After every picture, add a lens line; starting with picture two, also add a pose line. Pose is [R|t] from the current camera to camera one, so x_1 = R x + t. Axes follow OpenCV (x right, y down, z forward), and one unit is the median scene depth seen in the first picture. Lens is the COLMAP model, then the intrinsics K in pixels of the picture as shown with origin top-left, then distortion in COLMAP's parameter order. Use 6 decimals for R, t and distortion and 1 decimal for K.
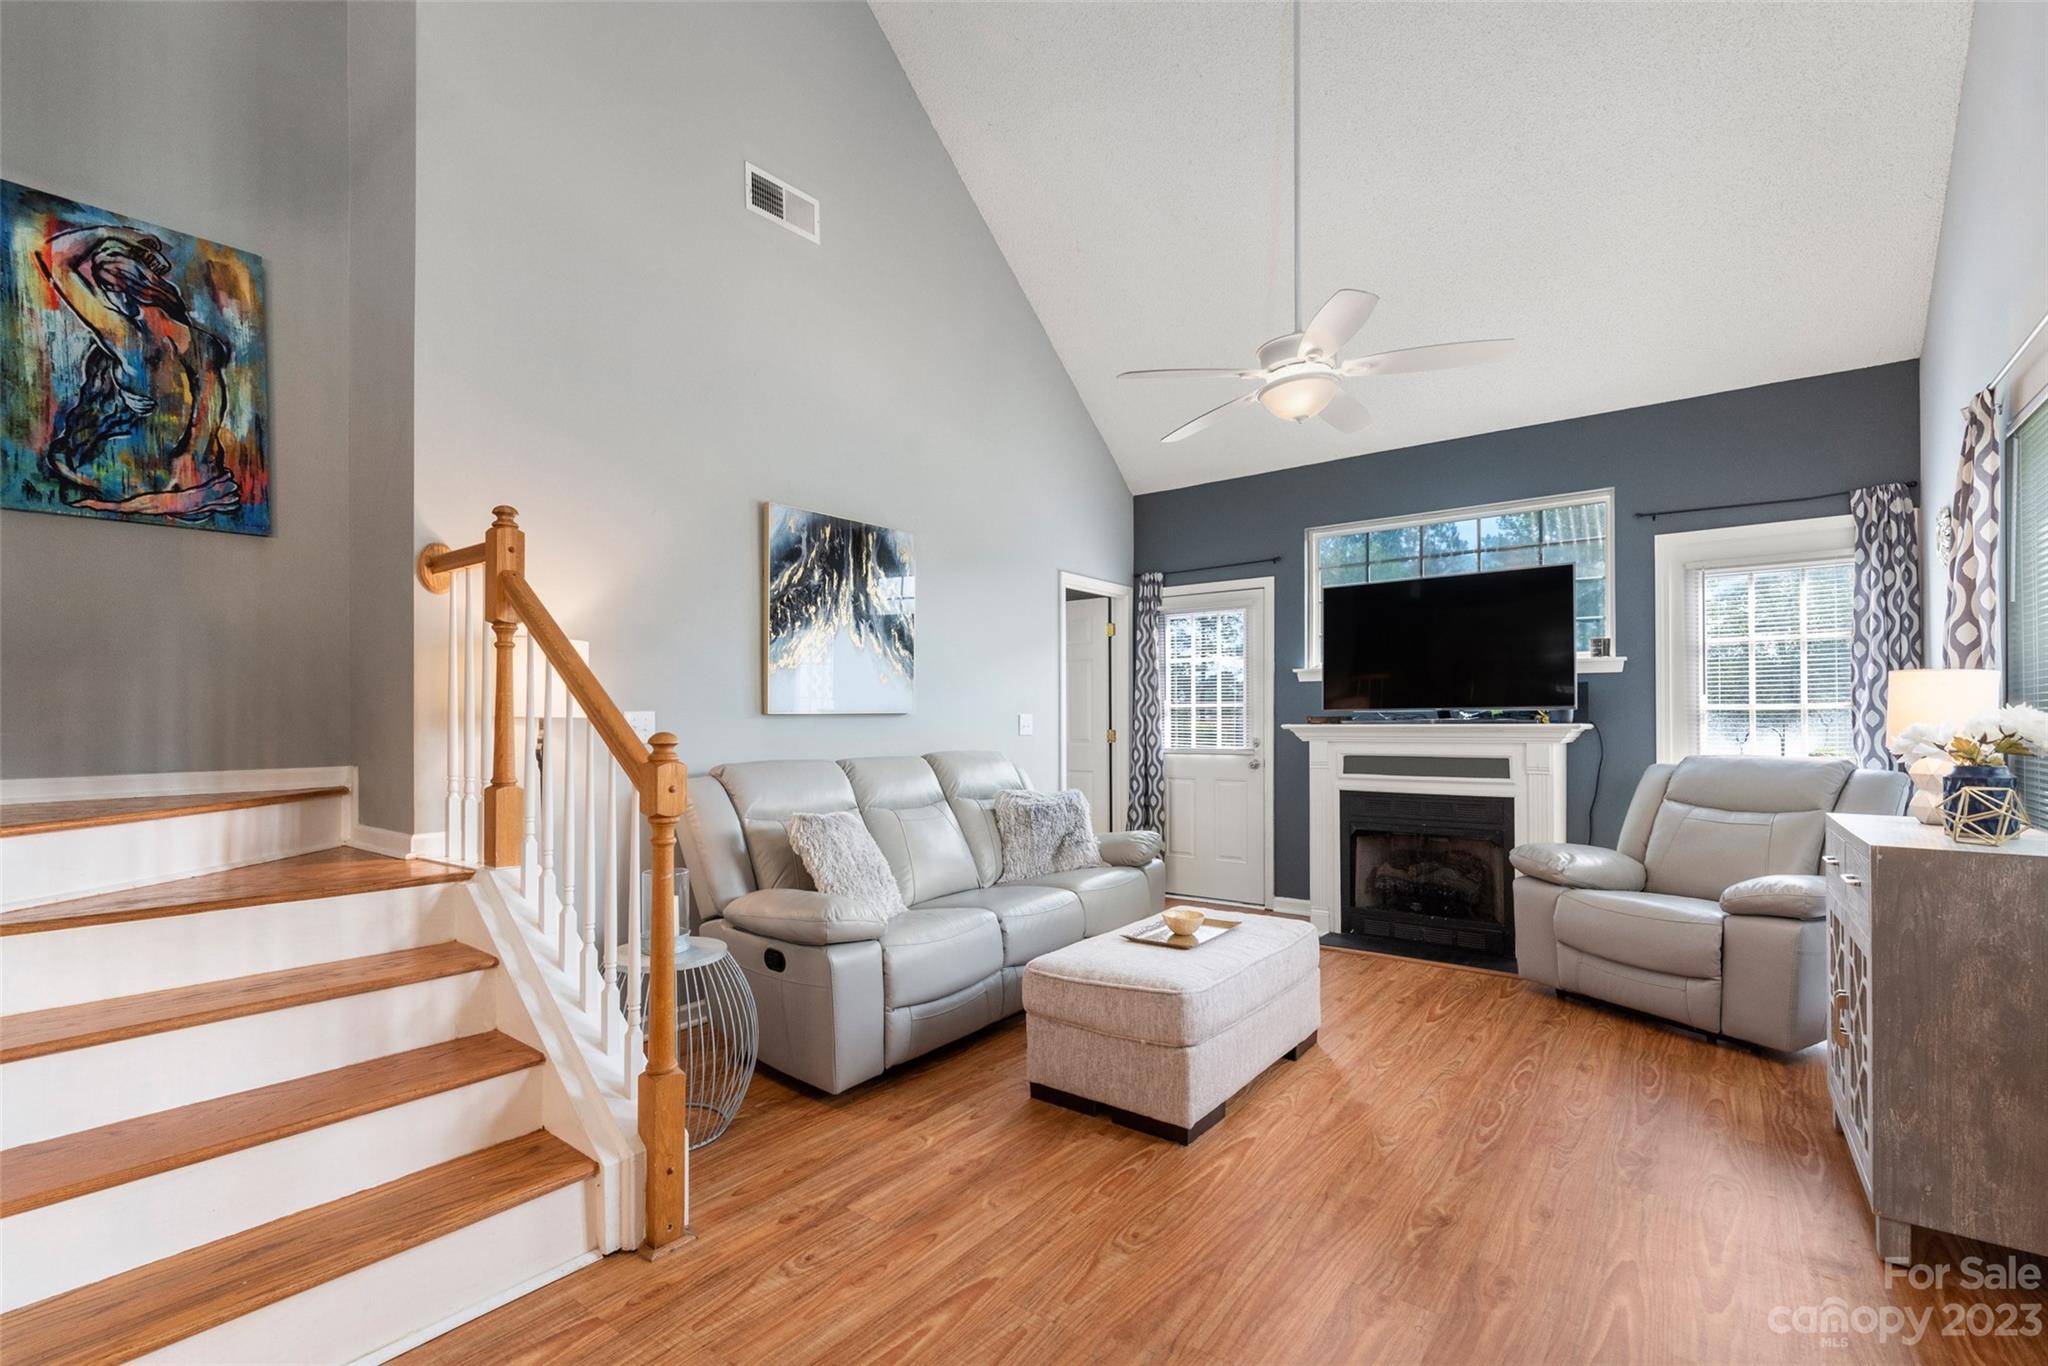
lens RADIAL K [[907.5, 0, 993.3], [0, 907.5, 719.9], [0, 0, 1]] dist [-0.000234, -0.000209]
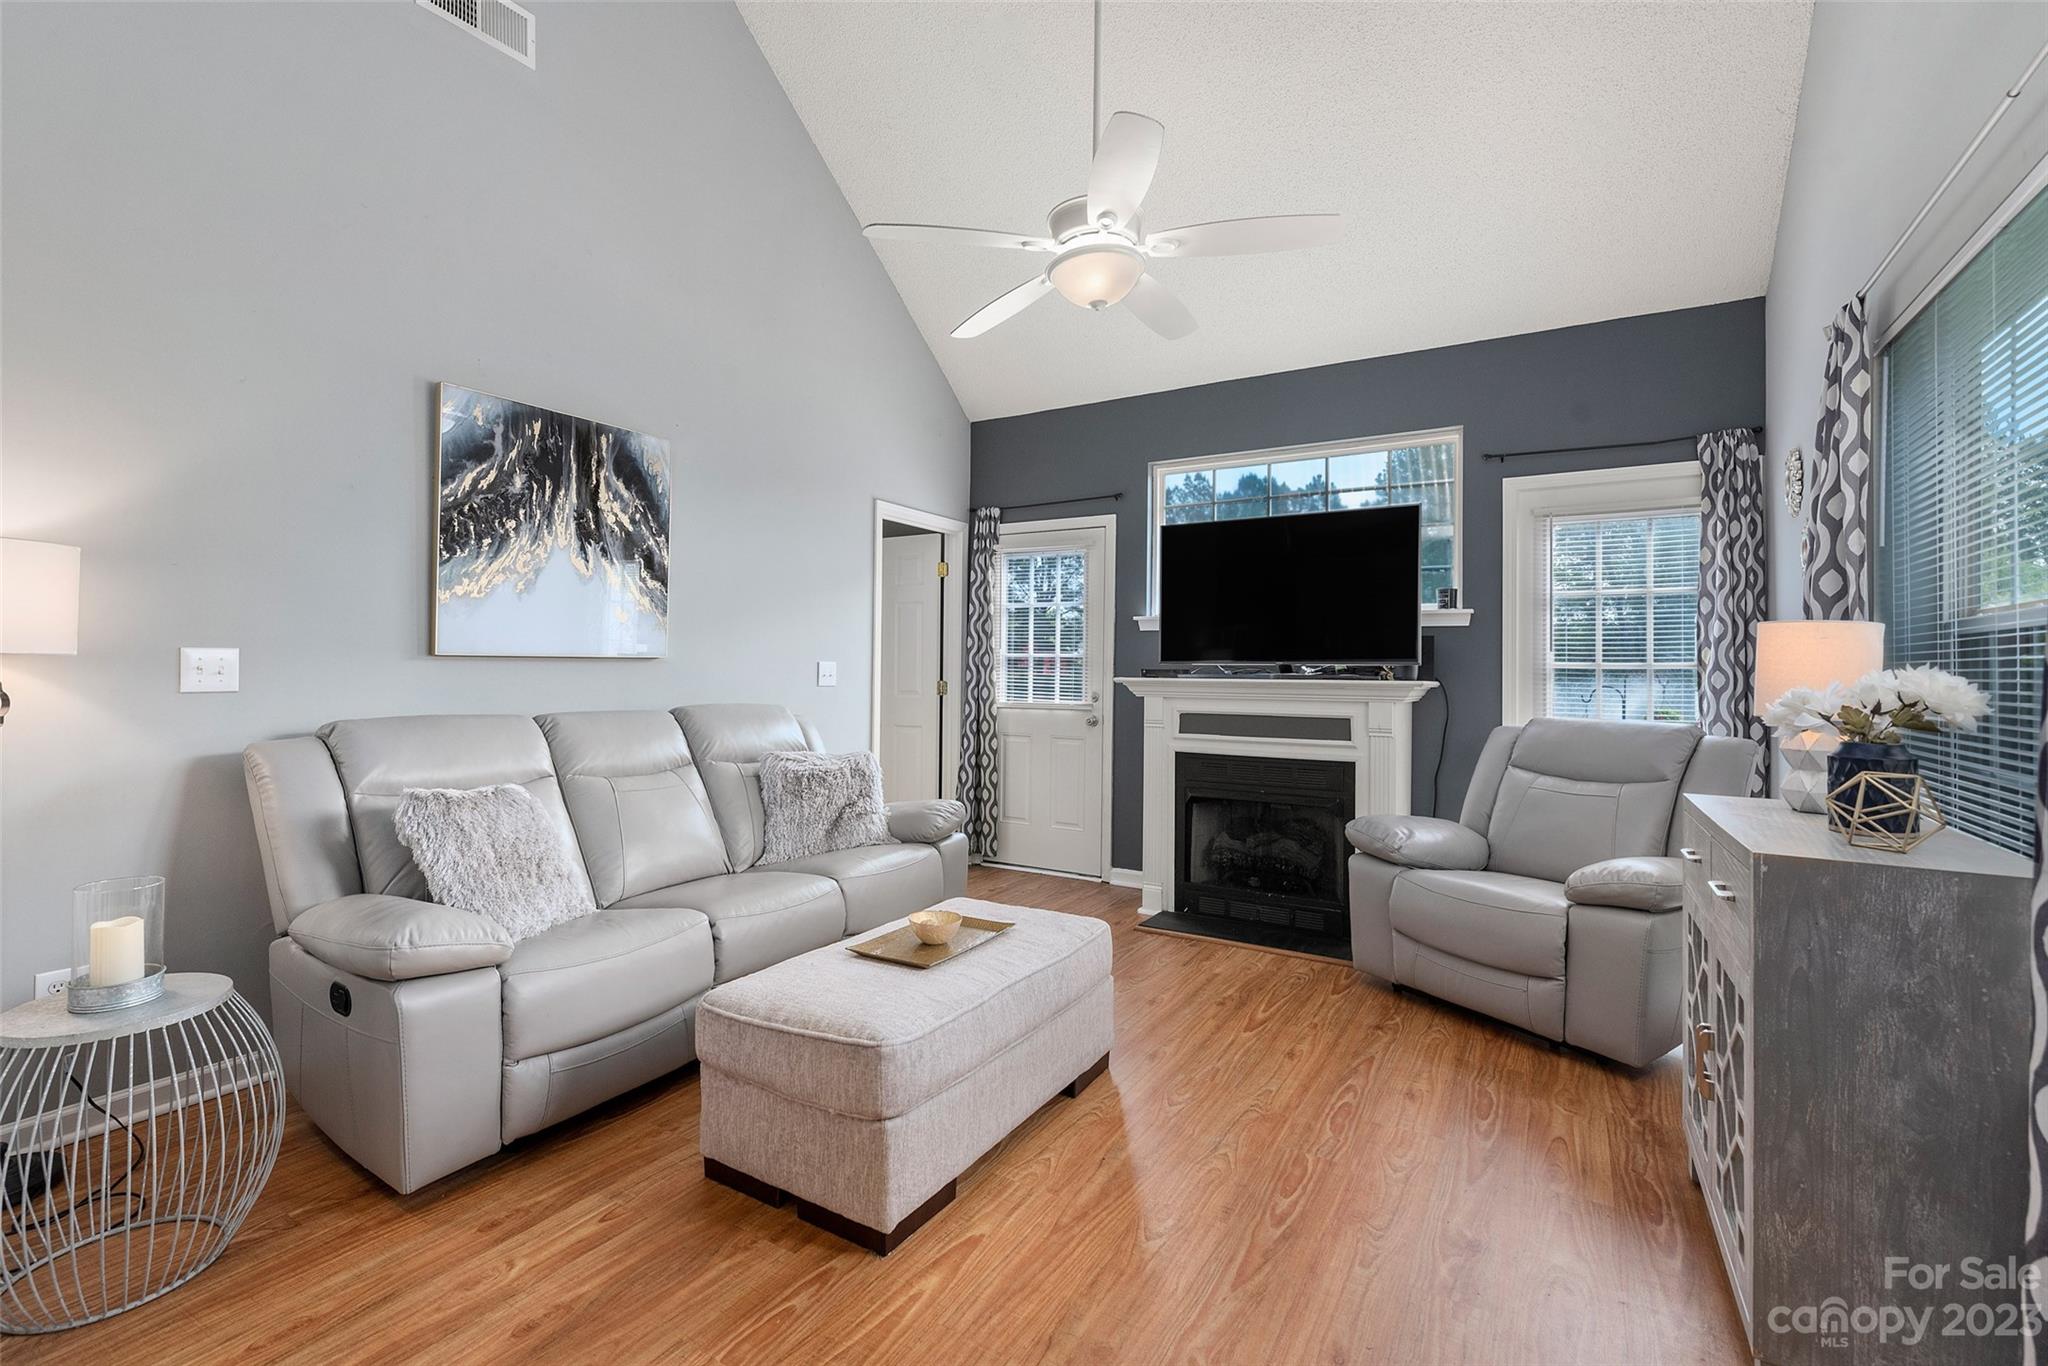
lens RADIAL K [[907.5, 0, 998.9], [0, 907.5, 661.2], [0, 0, 1]] dist [-0.000234, -0.000209]
pose [[0.993140, 0.015753, 0.115869, 0.137129], [-0.014674, 0.999841, -0.010163, -0.000398], [-0.116010, 0.008393, 0.993213, 0.170922]]
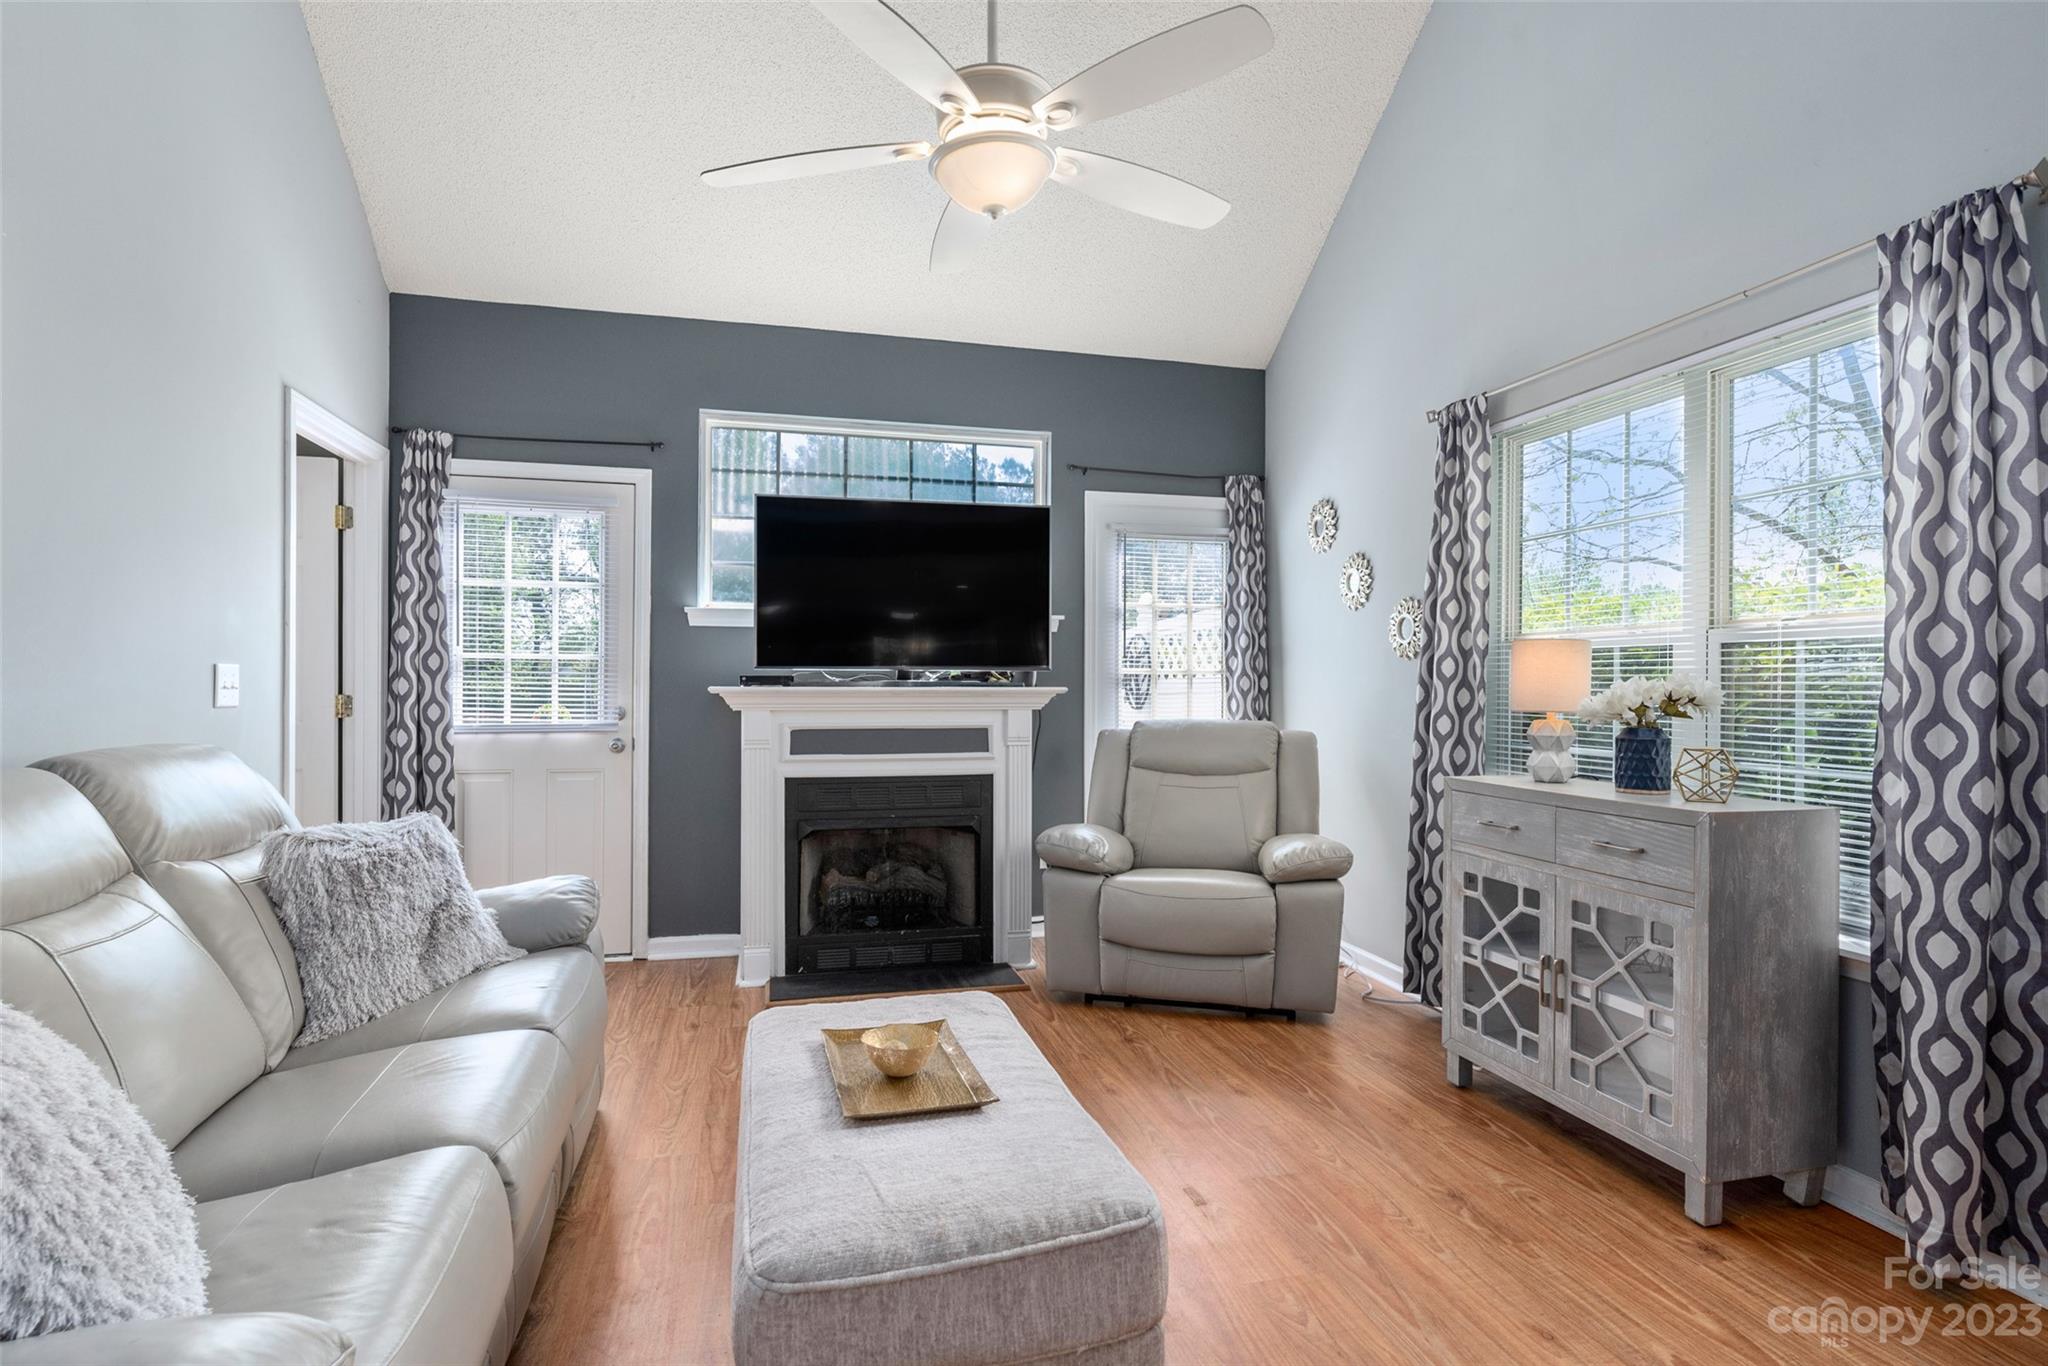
lens RADIAL K [[1020.0, 0, 1037.1], [0, 1020.0, 687.8], [0, 0, 1]] dist [-0.003399, -0.000331]
pose [[0.611285, 0.003001, 0.791405, -0.181699], [-0.008016, 0.999965, 0.002400, 0.002782], [-0.791370, -0.007811, 0.611288, 0.456596]]
